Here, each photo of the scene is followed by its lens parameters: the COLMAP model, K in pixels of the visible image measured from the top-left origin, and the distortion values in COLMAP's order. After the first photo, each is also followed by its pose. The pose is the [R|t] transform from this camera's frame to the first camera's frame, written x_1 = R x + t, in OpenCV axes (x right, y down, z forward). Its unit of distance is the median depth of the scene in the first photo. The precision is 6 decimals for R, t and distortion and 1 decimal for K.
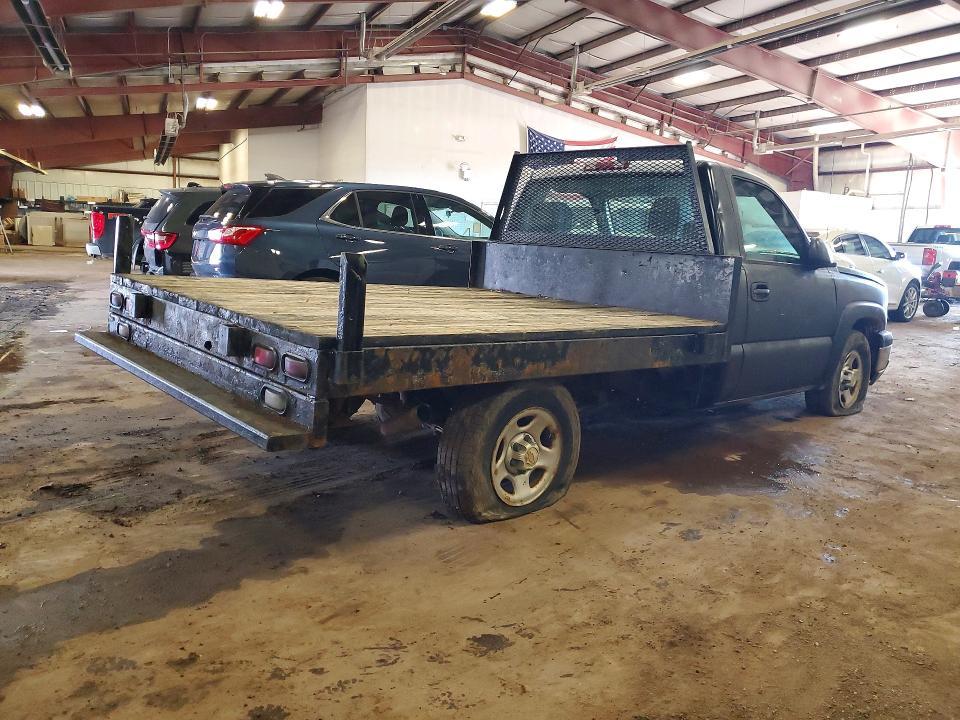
lens RADIAL K [[718.5, 0, 480.0], [0, 718.5, 360.0], [0, 0, 1]] dist [0.000558, 0.001256]
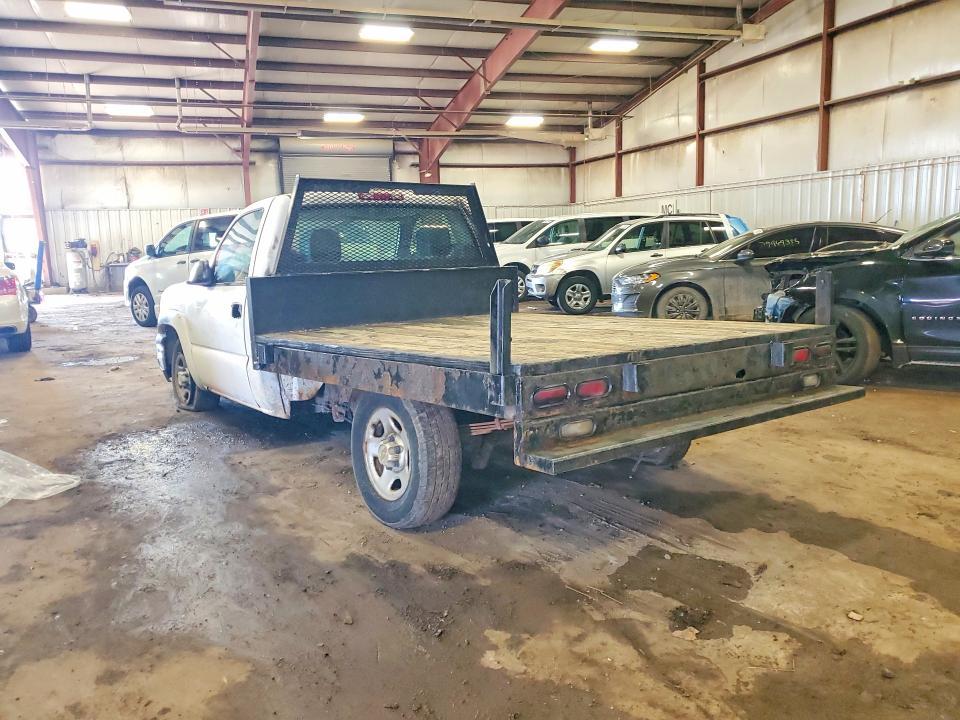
lens RADIAL K [[718.5, 0, 480.0], [0, 718.5, 360.0], [0, 0, 1]] dist [0.000558, 0.001256]
pose [[0.135949, -0.212215, 0.967720, -1.539238], [0.223555, 0.958167, 0.178714, -0.332656], [-0.965164, 0.192042, 0.177704, 1.211025]]
